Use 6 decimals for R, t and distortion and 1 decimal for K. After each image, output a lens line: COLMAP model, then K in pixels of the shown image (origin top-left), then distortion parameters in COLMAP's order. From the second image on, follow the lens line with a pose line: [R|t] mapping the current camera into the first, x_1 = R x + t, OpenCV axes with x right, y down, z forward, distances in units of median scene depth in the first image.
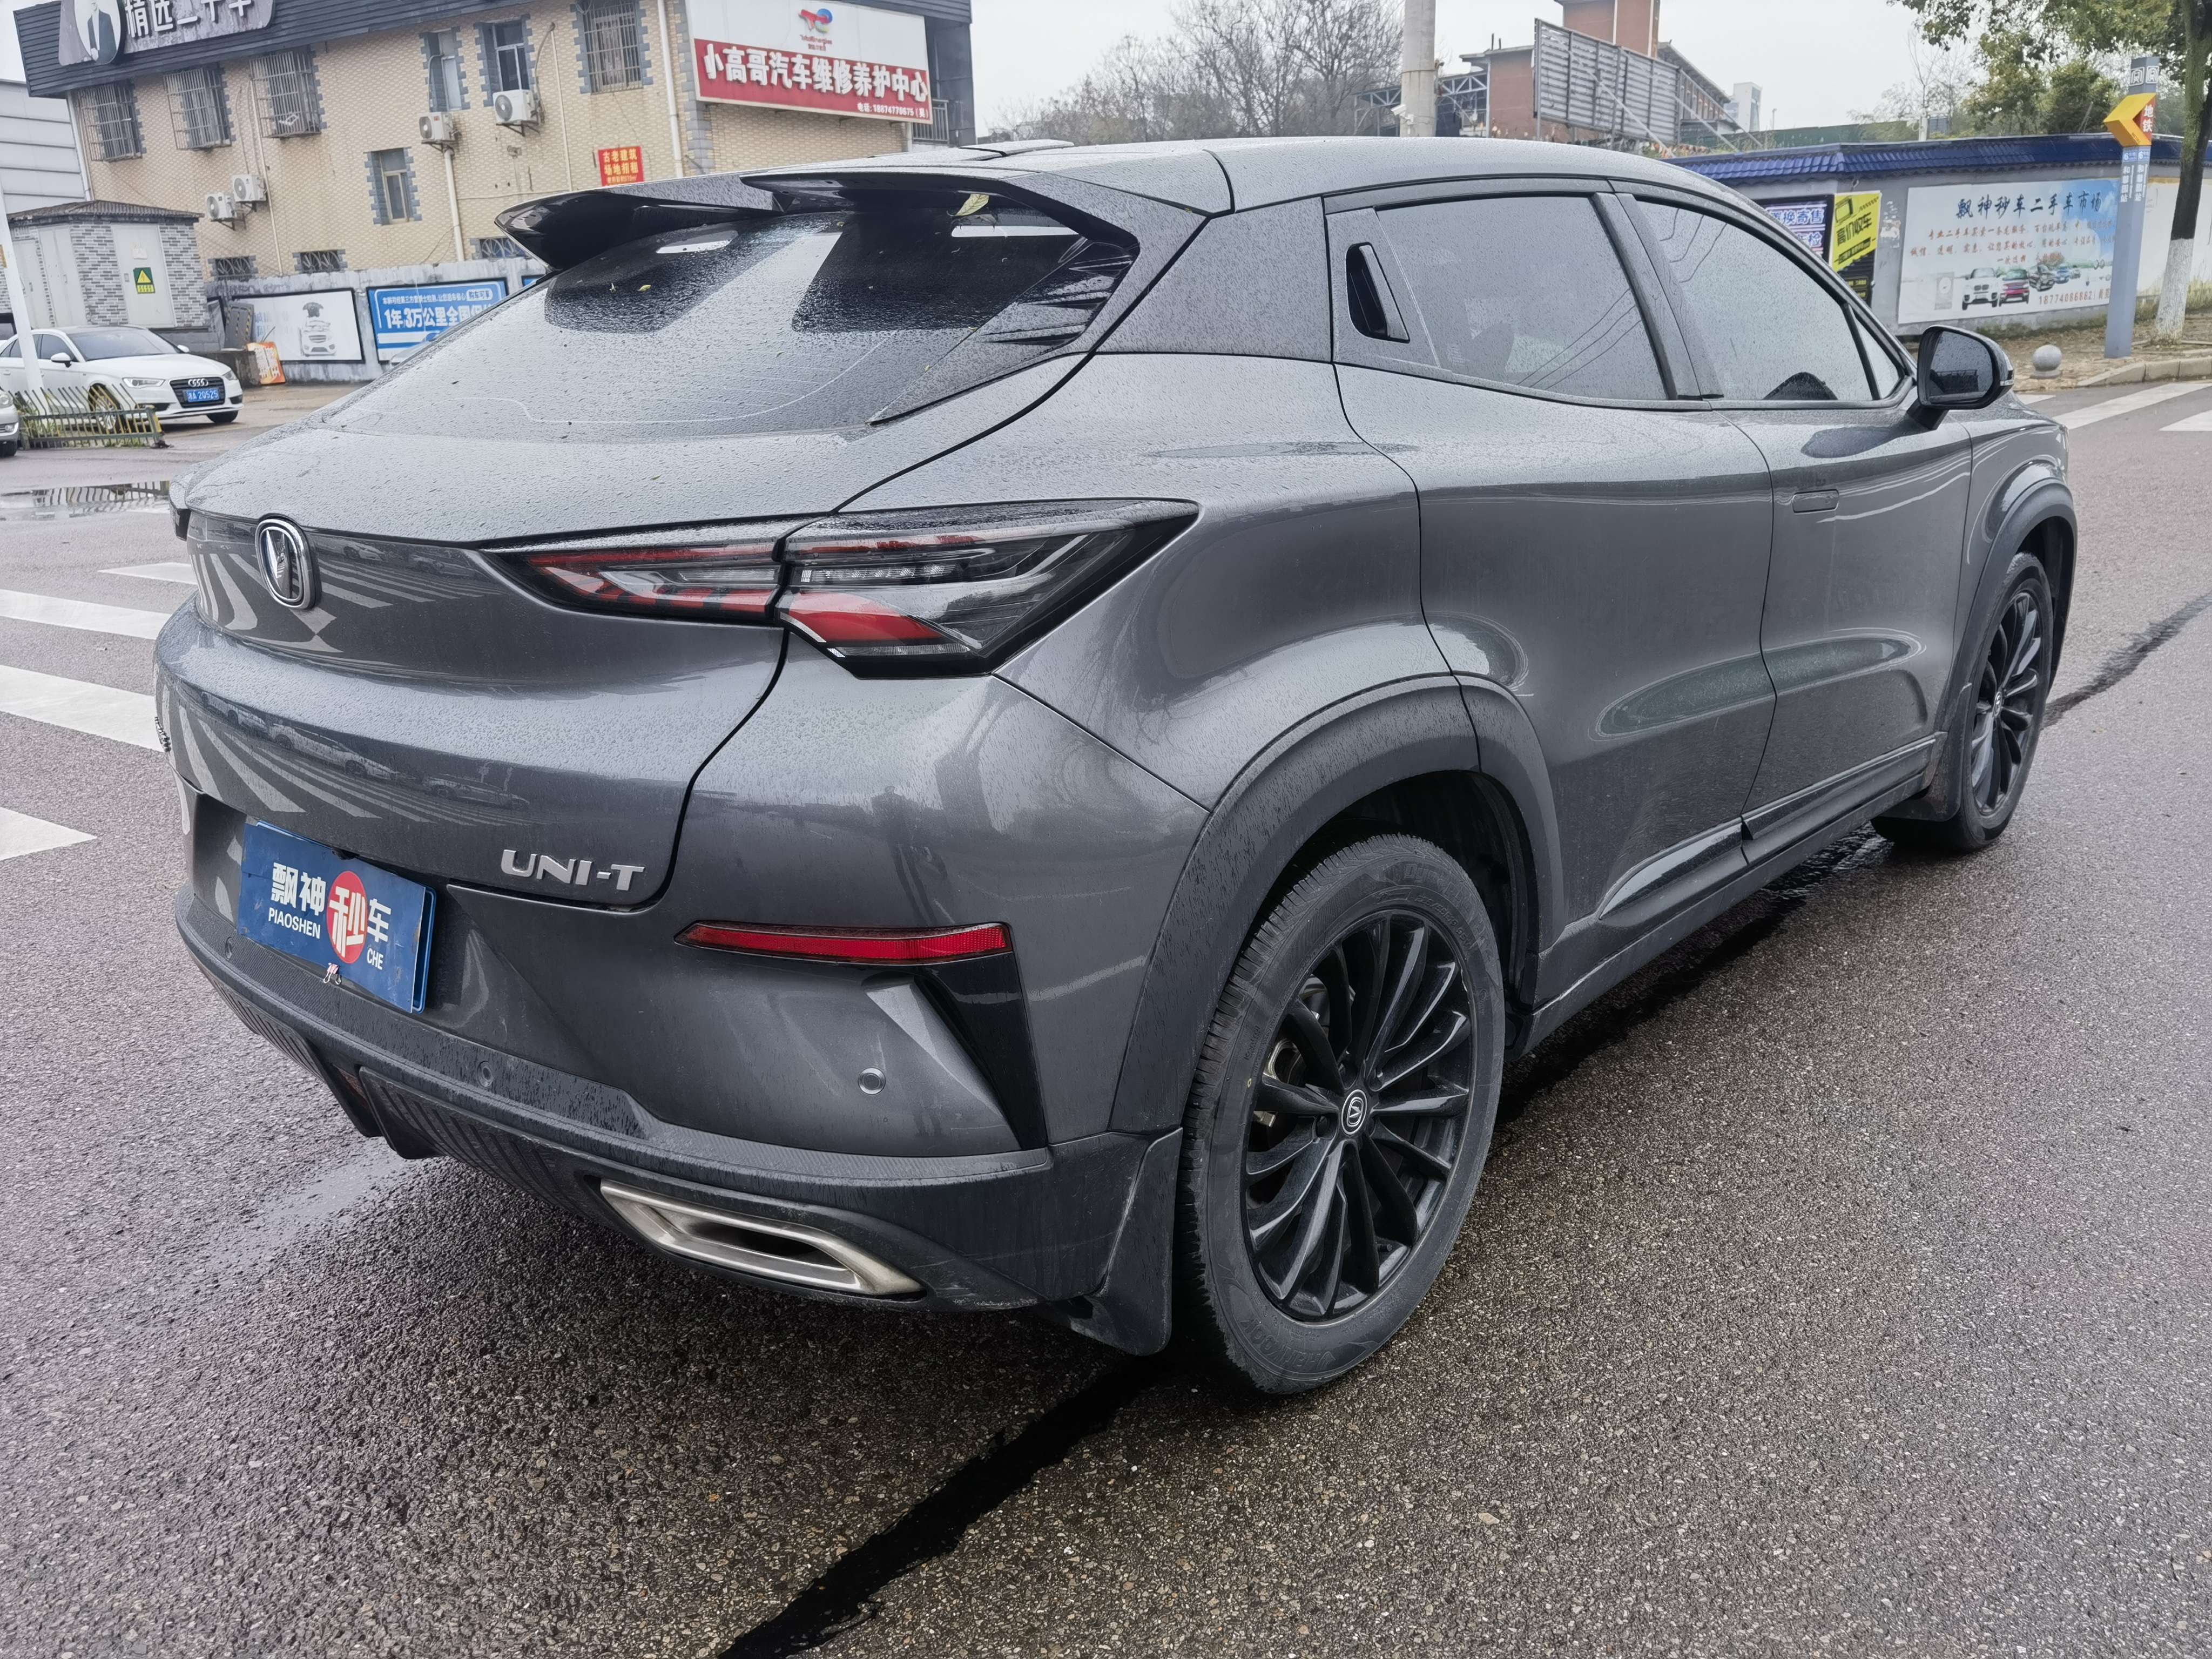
lens RADIAL K [[1746.3, 0, 1127.0], [0, 1746.3, 827.8], [0, 0, 1]] dist [0.059760, -0.065312]
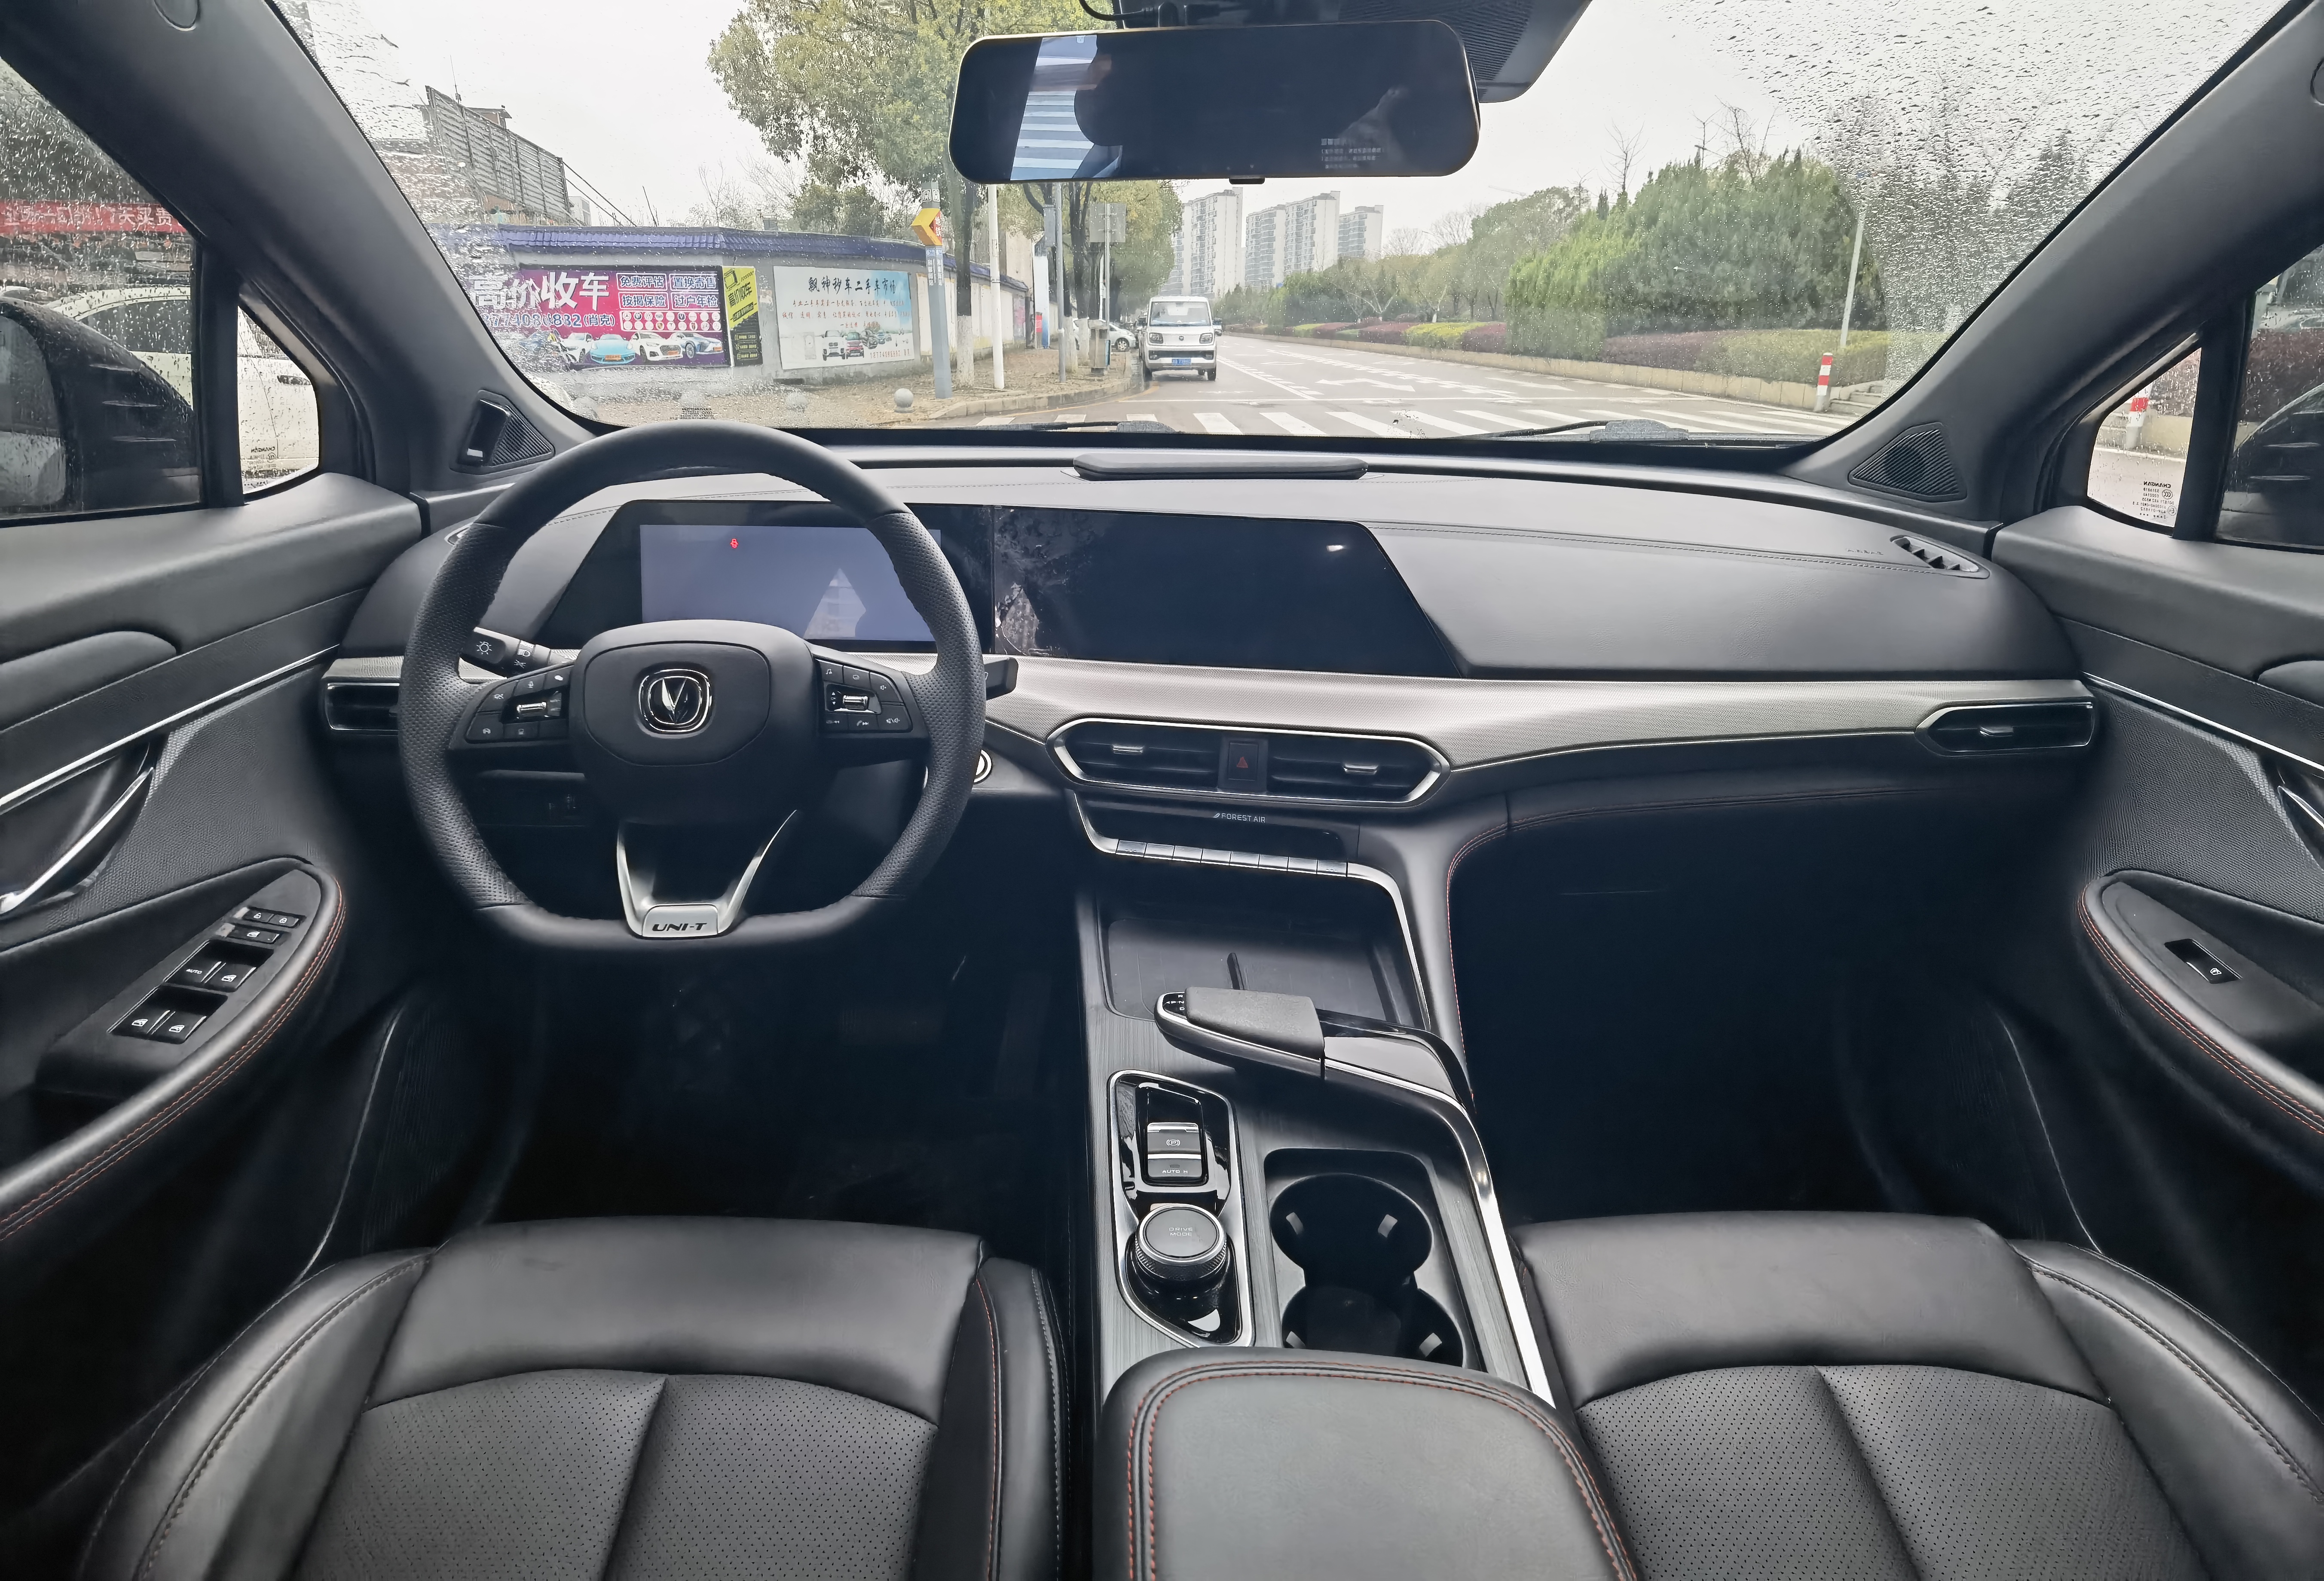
lens RADIAL K [[1203.8, 0, 1145.9], [0, 1203.8, 782.9], [0, 0, 1]] dist [-0.062543, 0.022329]
pose [[0.742434, -0.193182, 0.641461, 0.011372], [0.156346, 0.981044, 0.114494, -0.049134], [-0.651420, 0.015286, 0.758563, 0.181442]]
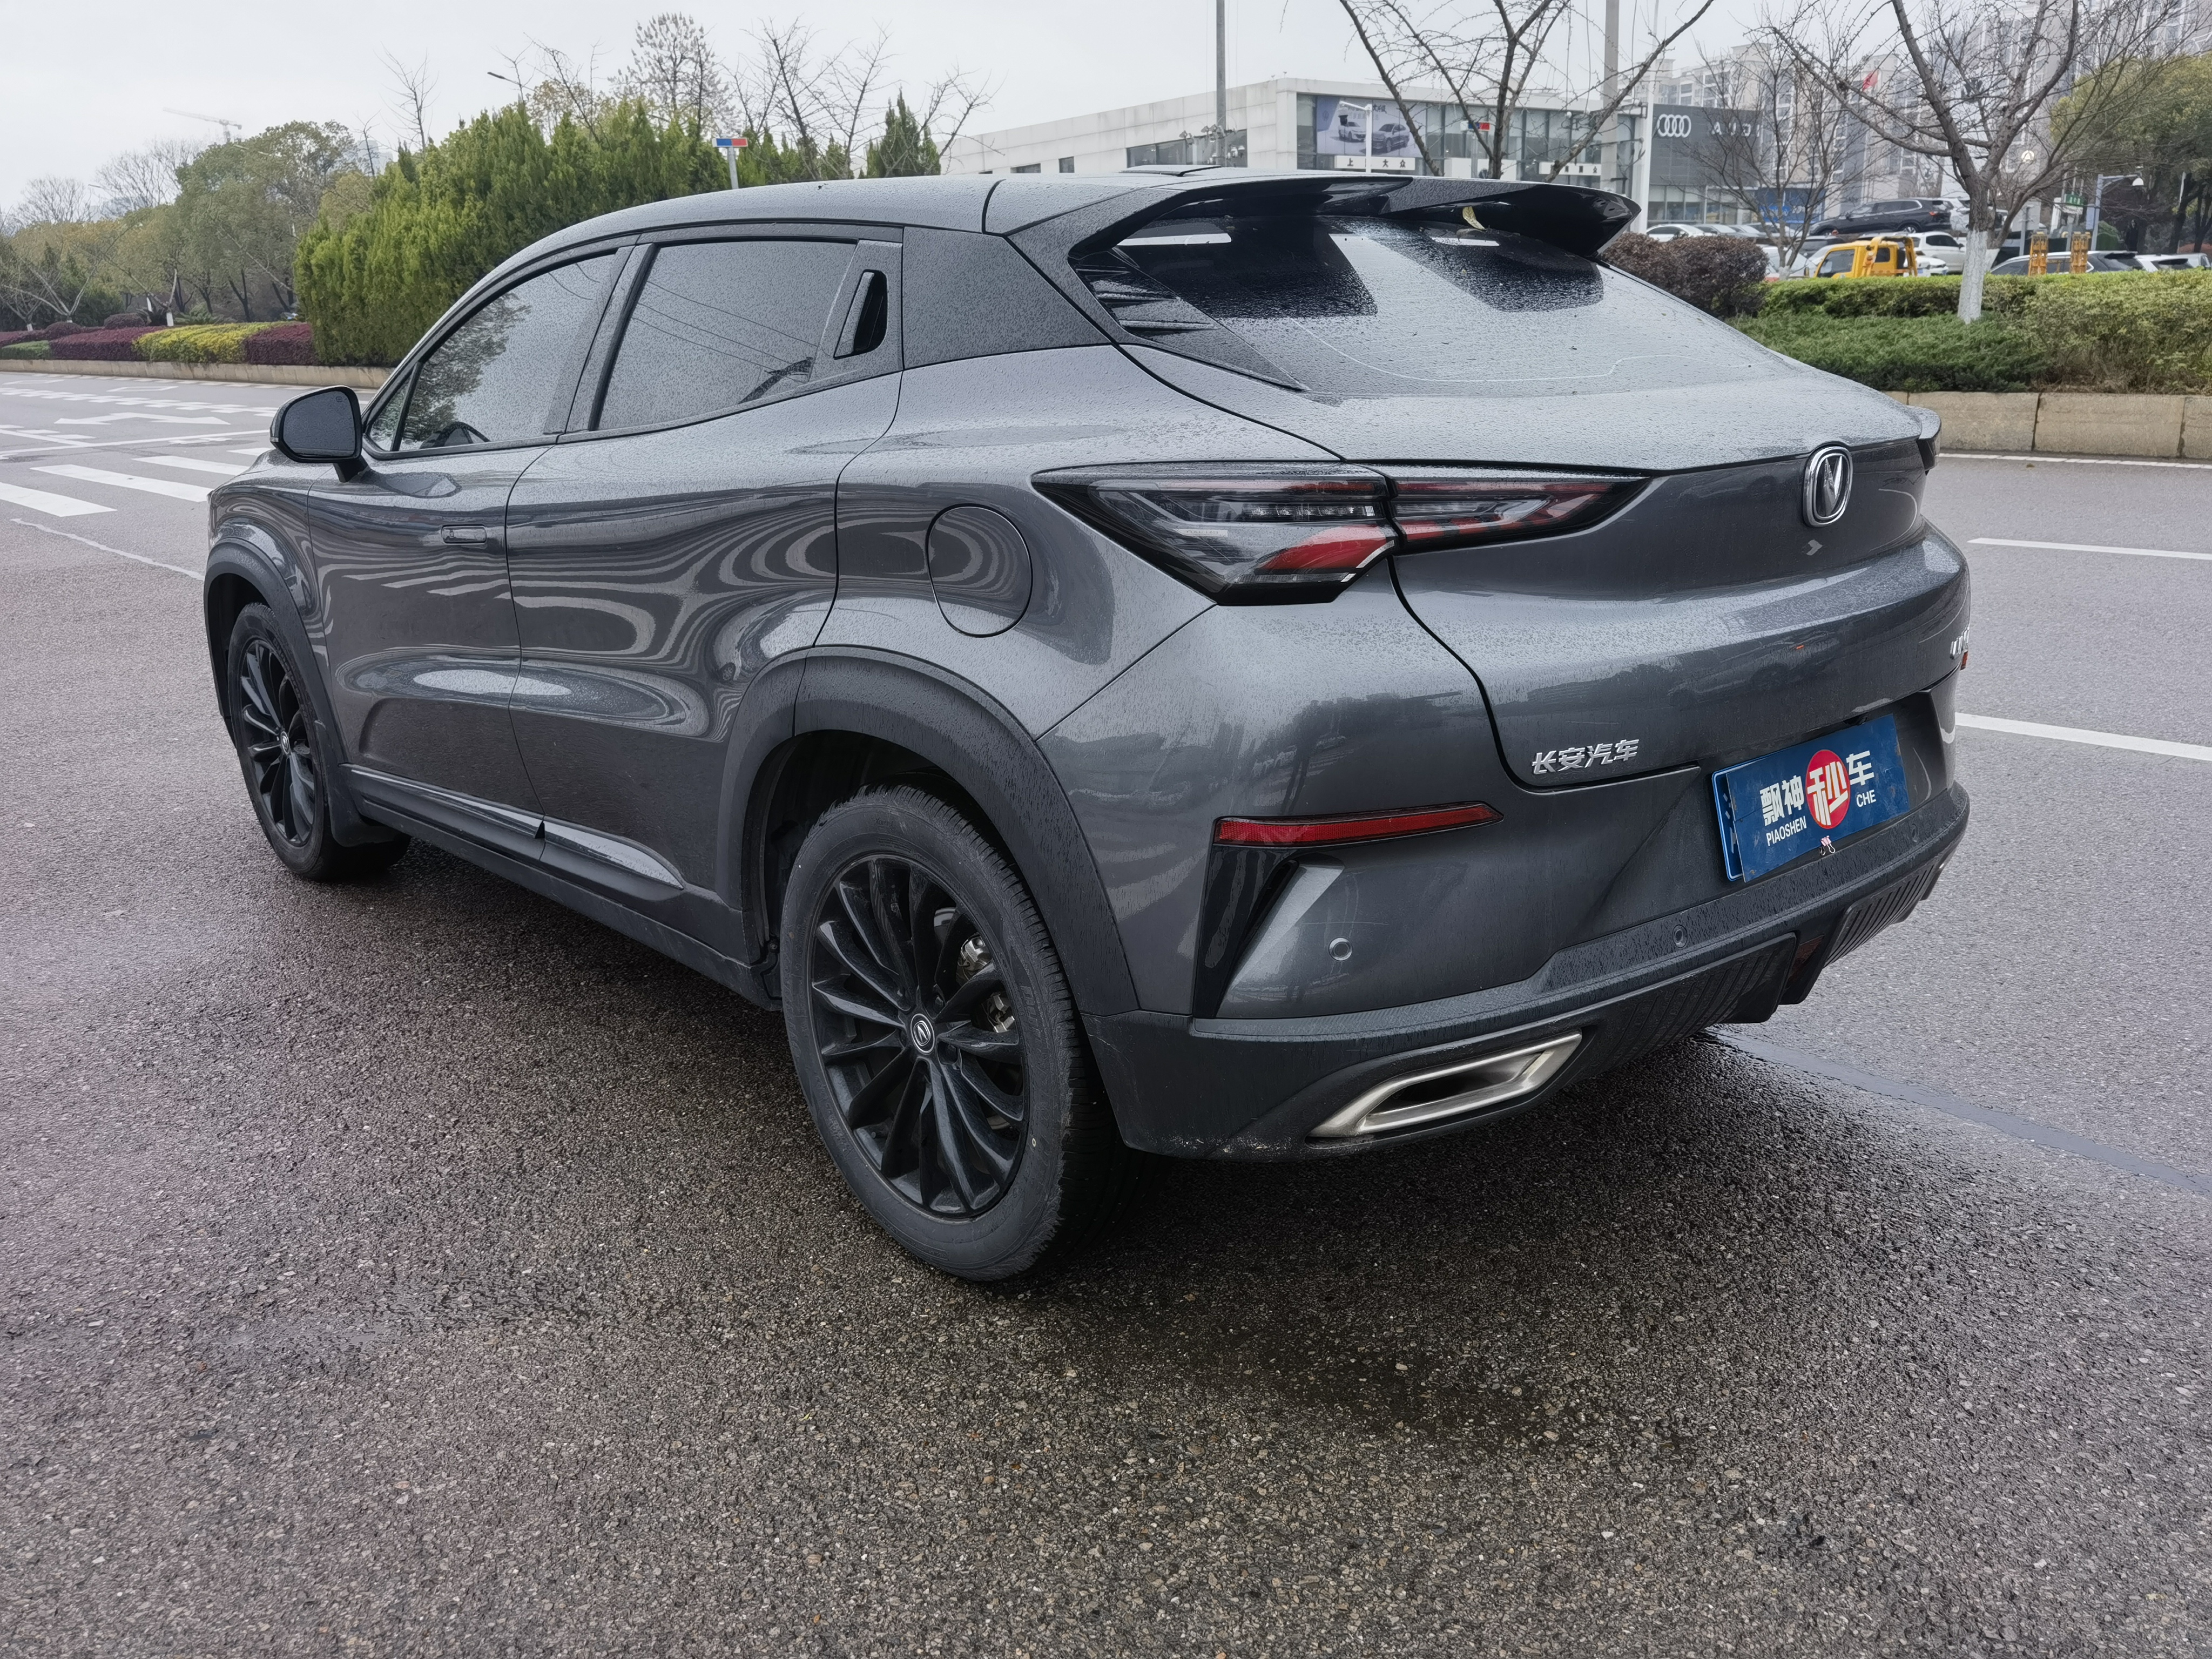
lens RADIAL K [[1746.3, 0, 1103.7], [0, 1746.3, 834.6], [0, 0, 1]] dist [0.059760, -0.065312]
pose [[0.127579, -0.249514, 0.959930, -0.182522], [0.315062, 0.927905, 0.199317, -0.034064], [-0.940457, 0.277009, 0.196993, 0.137939]]
